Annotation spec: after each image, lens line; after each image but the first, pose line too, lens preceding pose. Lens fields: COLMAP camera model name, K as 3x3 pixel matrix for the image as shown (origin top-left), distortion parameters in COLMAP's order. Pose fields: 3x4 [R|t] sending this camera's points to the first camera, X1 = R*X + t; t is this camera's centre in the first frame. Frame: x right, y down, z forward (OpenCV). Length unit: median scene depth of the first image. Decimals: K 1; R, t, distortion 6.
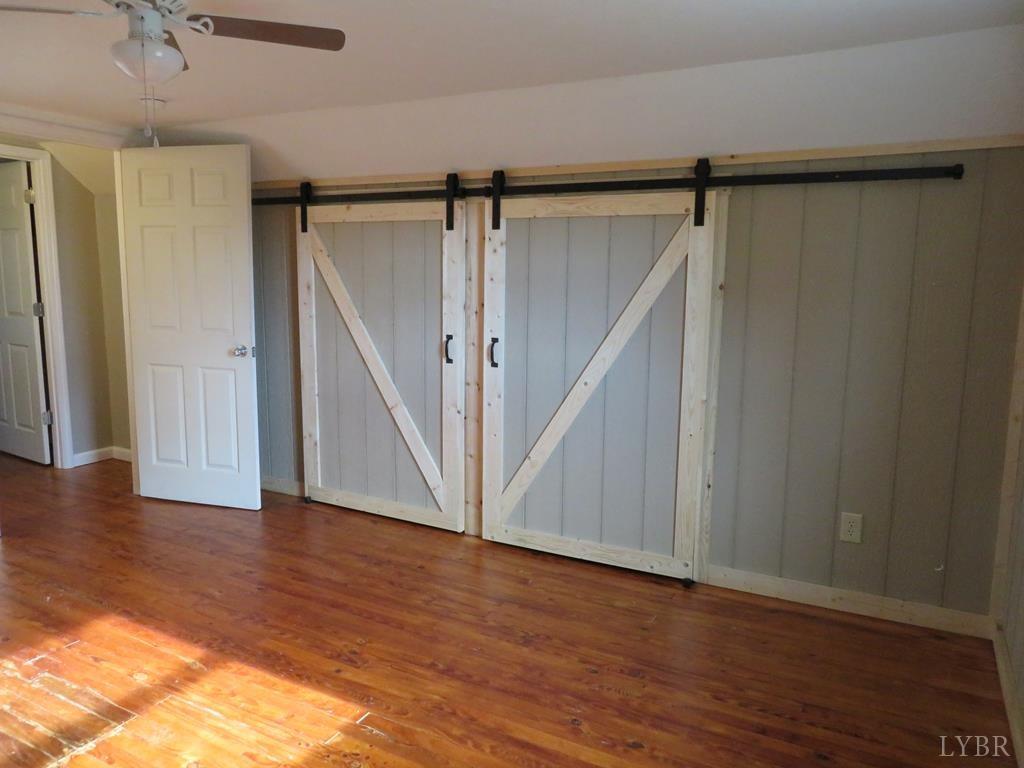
lens RADIAL K [[733.2, 0, 514.6], [0, 733.2, 382.3], [0, 0, 1]] dist [-0.008266, 0.001393]
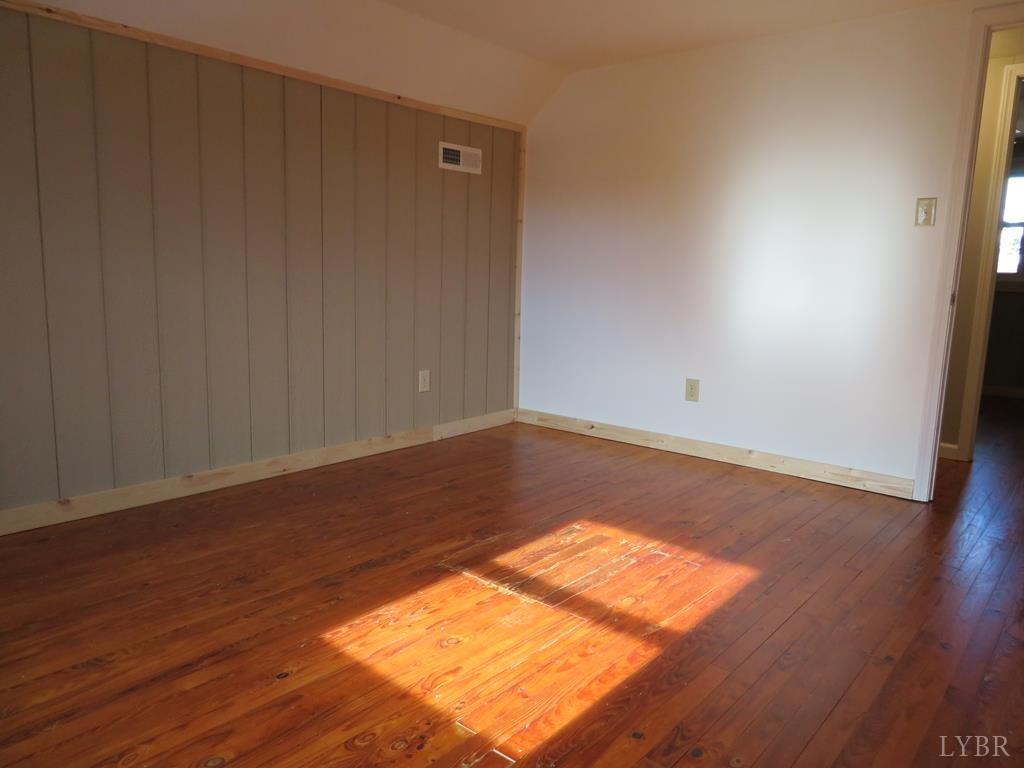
lens RADIAL K [[733.2, 0, 510.7], [0, 733.2, 380.9], [0, 0, 1]] dist [-0.008266, 0.001393]
pose [[-0.216690, 0.127396, -0.967892, 0.363974], [-0.172518, 0.970848, 0.166408, 0.011070], [0.960876, 0.203038, -0.188395, 0.974615]]
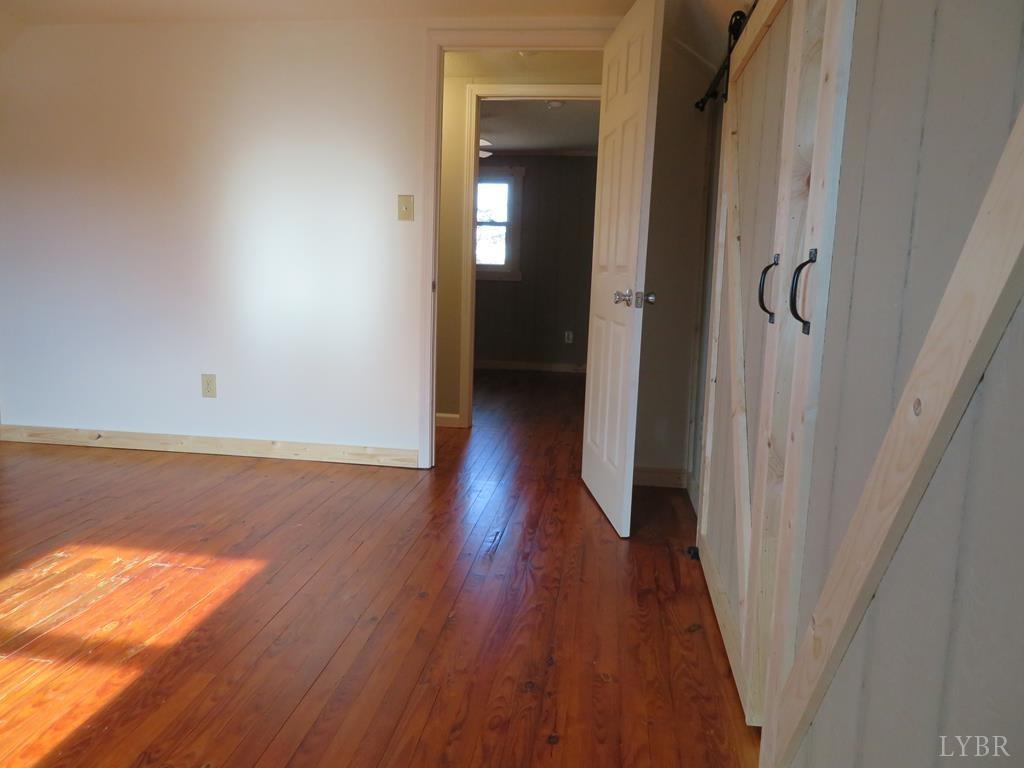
lens RADIAL K [[733.2, 0, 511.2], [0, 733.2, 384.3], [0, 0, 1]] dist [-0.008266, 0.001393]
pose [[0.350434, 0.136526, -0.926583, 0.360523], [-0.163585, 0.983034, 0.082976, -0.002989], [0.922191, 0.122498, 0.366822, 1.078972]]
